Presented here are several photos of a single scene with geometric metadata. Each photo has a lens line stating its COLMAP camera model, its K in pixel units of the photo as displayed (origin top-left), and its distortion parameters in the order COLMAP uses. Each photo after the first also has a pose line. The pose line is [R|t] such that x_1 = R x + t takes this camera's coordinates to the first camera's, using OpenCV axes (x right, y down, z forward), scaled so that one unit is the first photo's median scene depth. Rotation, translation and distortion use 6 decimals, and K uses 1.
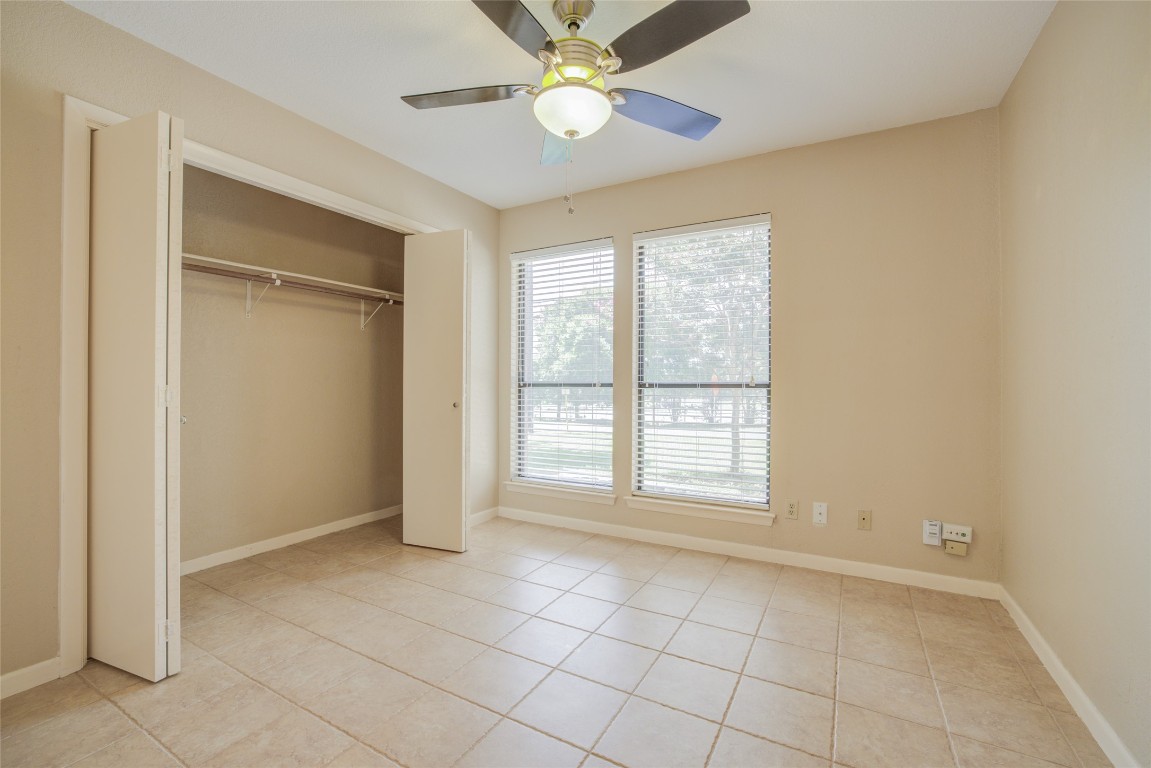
lens RADIAL K [[491.1, 0, 567.2], [0, 491.1, 381.9], [0, 0, 1]] dist [-0.036190, 0.007847]
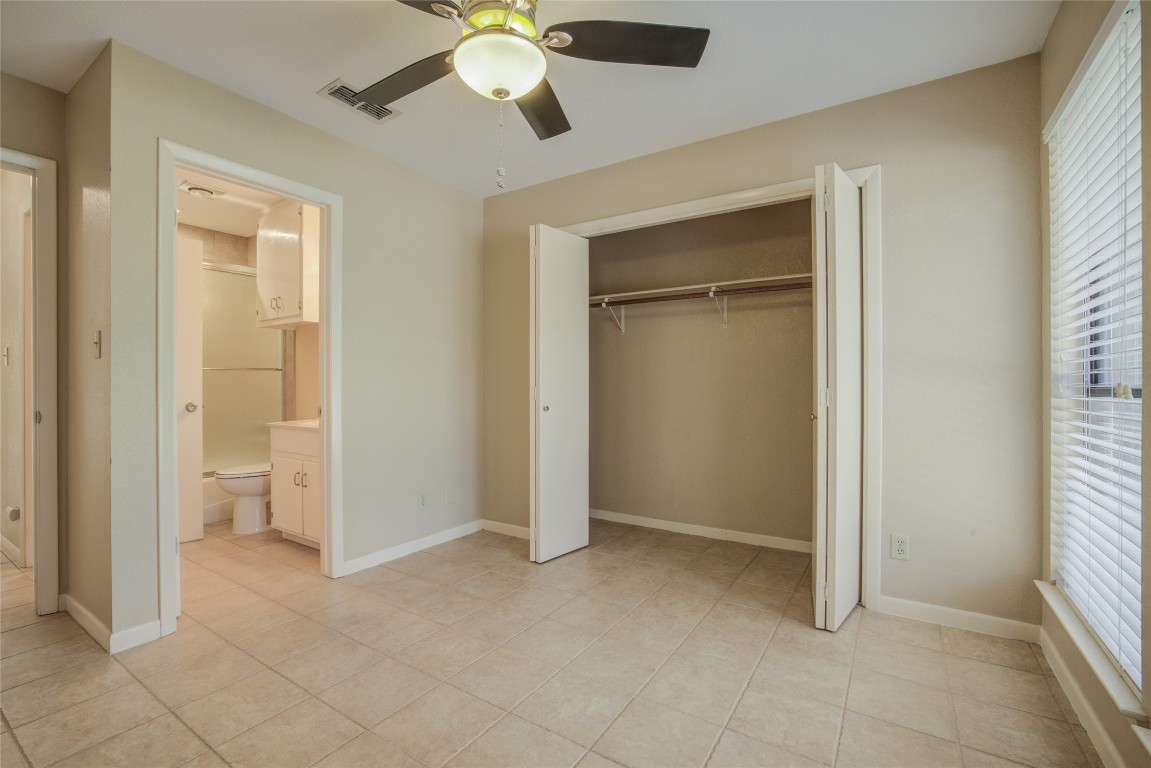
lens RADIAL K [[491.1, 0, 569.6], [0, 491.1, 386.9], [0, 0, 1]] dist [-0.036190, 0.007847]
pose [[-0.044178, -0.003378, -0.999018, 0.518655], [-0.003089, 0.999990, -0.003245, 0.009820], [0.999019, 0.002943, -0.044188, 0.722668]]
